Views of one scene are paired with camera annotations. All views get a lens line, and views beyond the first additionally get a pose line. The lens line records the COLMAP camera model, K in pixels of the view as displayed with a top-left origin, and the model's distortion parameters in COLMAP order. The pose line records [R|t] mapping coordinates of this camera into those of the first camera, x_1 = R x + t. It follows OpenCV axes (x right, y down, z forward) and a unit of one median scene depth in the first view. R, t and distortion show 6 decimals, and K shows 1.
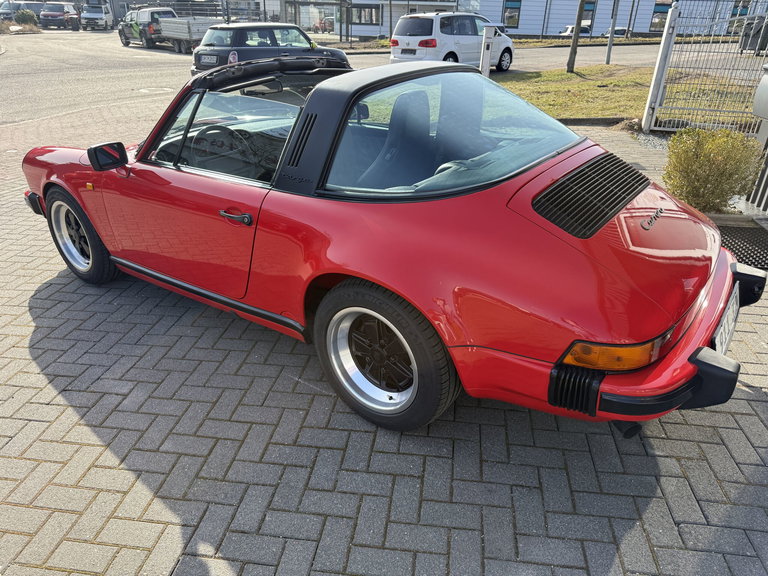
lens RADIAL K [[528.7, 0, 384.0], [0, 528.7, 288.0], [0, 0, 1]] dist [0.001736, 0.000260]
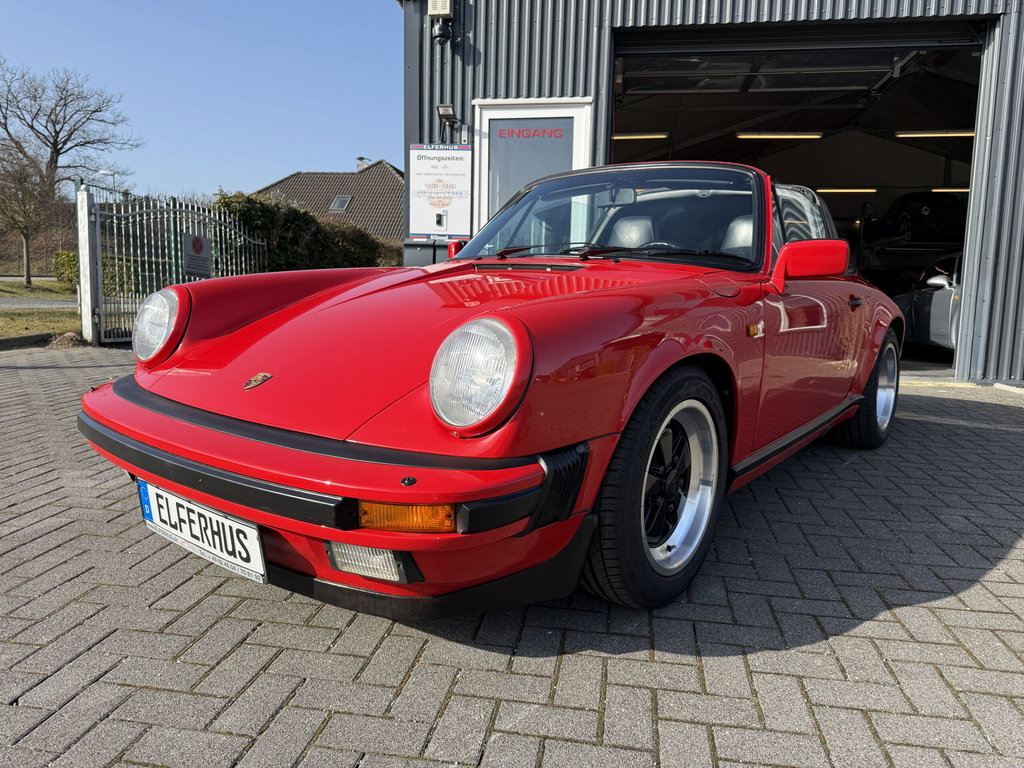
lens RADIAL K [[728.5, 0, 509.4], [0, 728.5, 388.3], [0, 0, 1]] dist [0.003886, -0.000965]
pose [[0.016931, -0.132285, 0.991067, -0.705551], [0.426397, 0.897511, 0.112514, -0.172446], [-0.904378, 0.420683, 0.071602, 0.656822]]
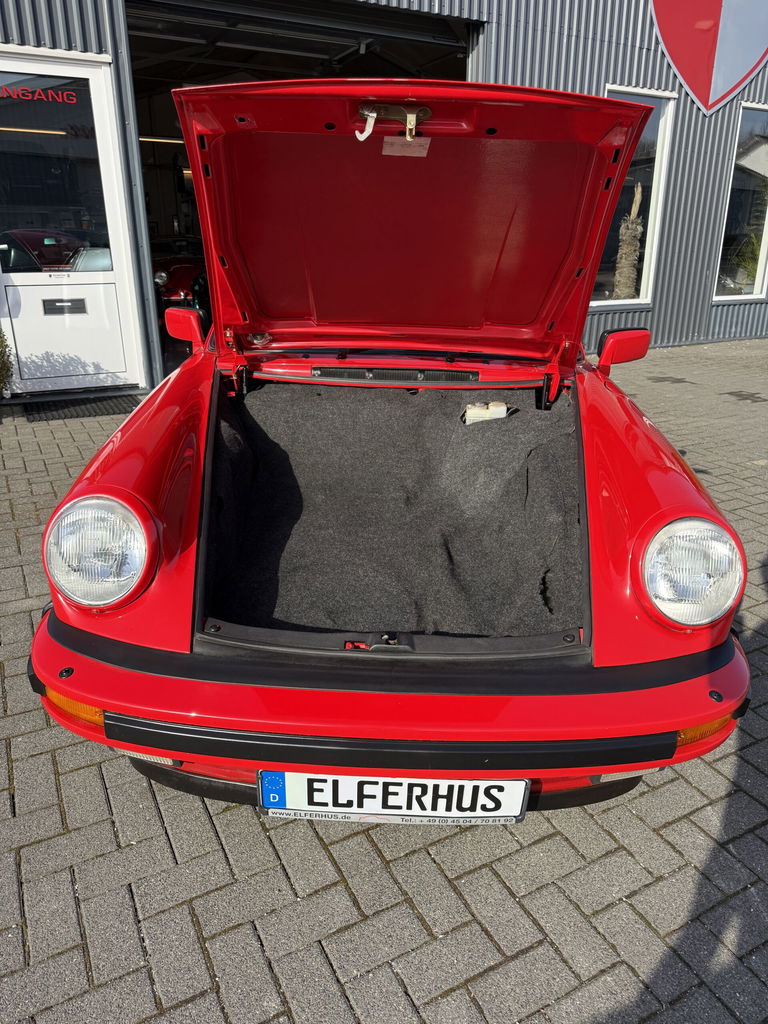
lens RADIAL K [[728.5, 0, 380.6], [0, 728.5, 516.1], [0, 0, 1]] dist [0.003886, -0.000965]
pose [[-0.593947, -0.288299, 0.751073, -0.578677], [0.356879, 0.742284, 0.567144, -0.372638], [-0.721016, 0.604895, -0.337990, 0.855075]]
